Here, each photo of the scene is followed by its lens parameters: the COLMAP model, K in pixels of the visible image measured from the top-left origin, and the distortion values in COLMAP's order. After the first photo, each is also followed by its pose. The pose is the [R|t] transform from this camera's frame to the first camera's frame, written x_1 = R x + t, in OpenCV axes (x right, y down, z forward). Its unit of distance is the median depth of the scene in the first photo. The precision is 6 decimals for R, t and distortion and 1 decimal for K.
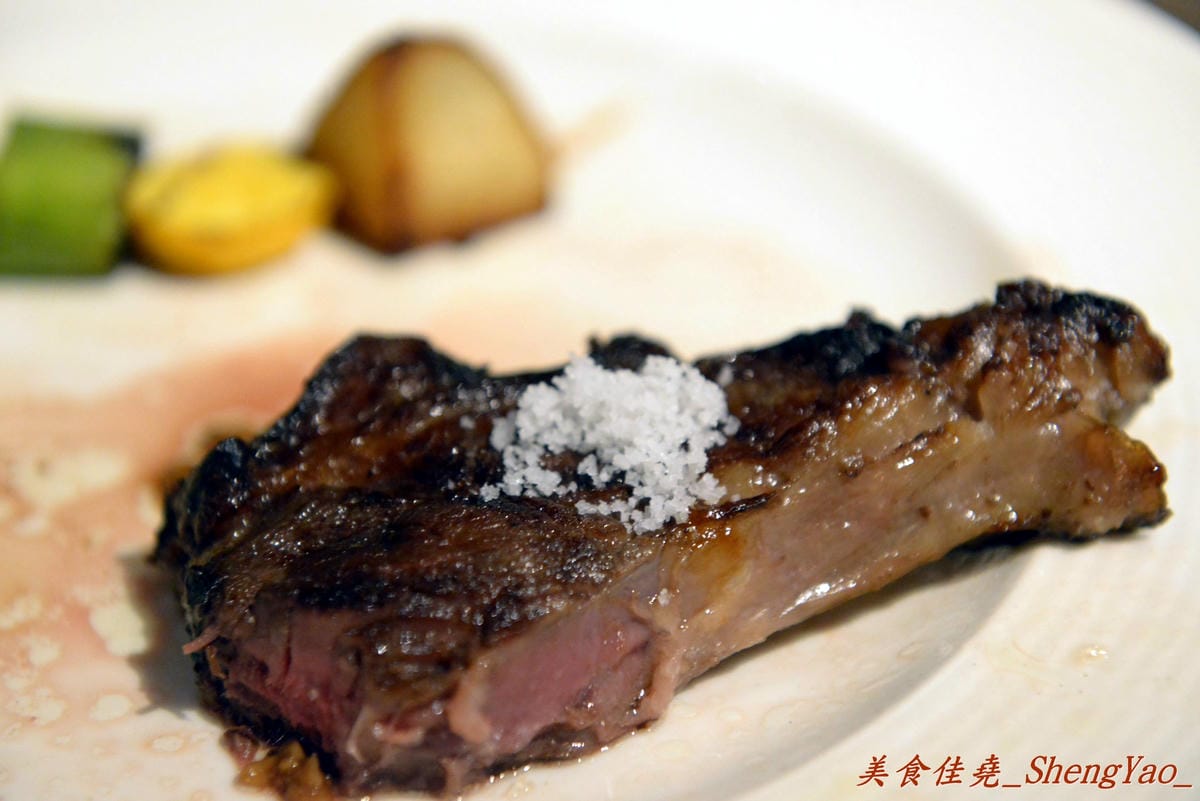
lens RADIAL K [[2233.2, 0, 600.0], [0, 2233.2, 400.5], [0, 0, 1]] dist [0.040536, 0.244206]
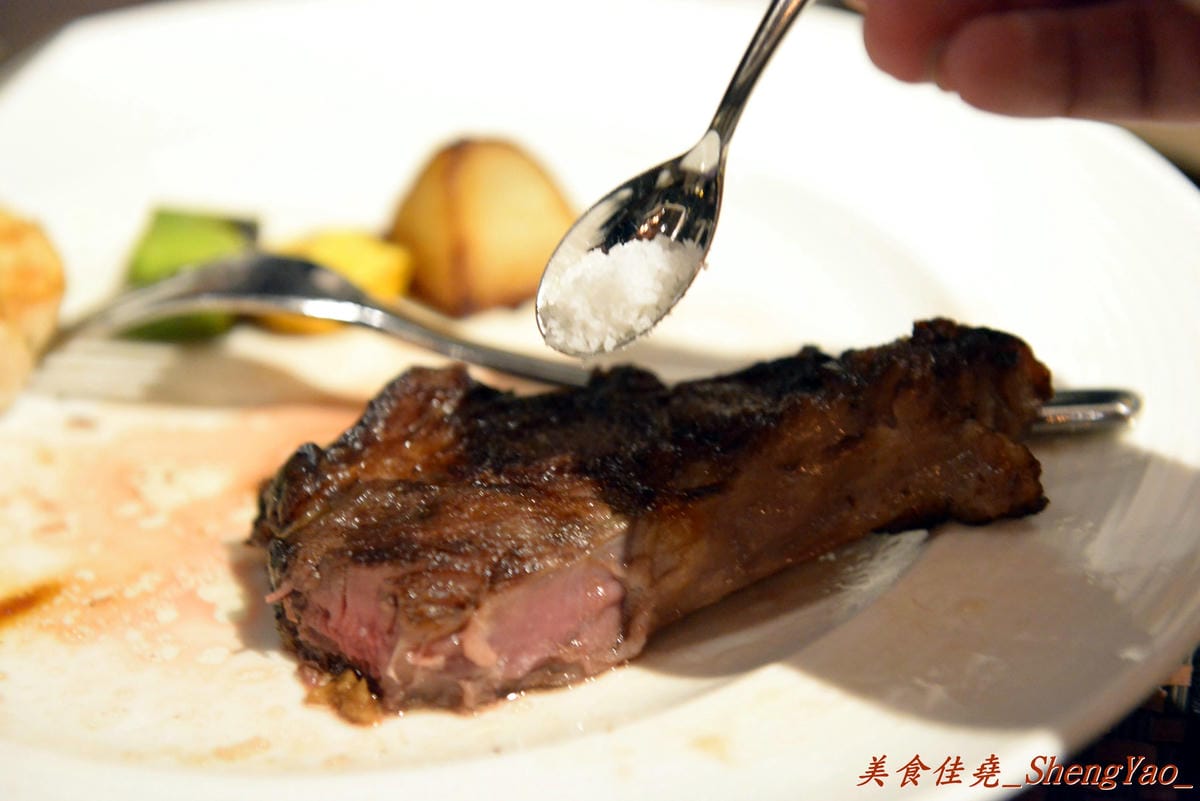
lens RADIAL K [[2233.2, 0, 600.0], [0, 2233.2, 400.5], [0, 0, 1]] dist [0.040536, 0.244206]
pose [[0.997163, -0.002105, -0.075244, 0.104487], [-0.002330, 0.998267, -0.058793, 0.071717], [0.075237, 0.058802, 0.995430, -0.281963]]
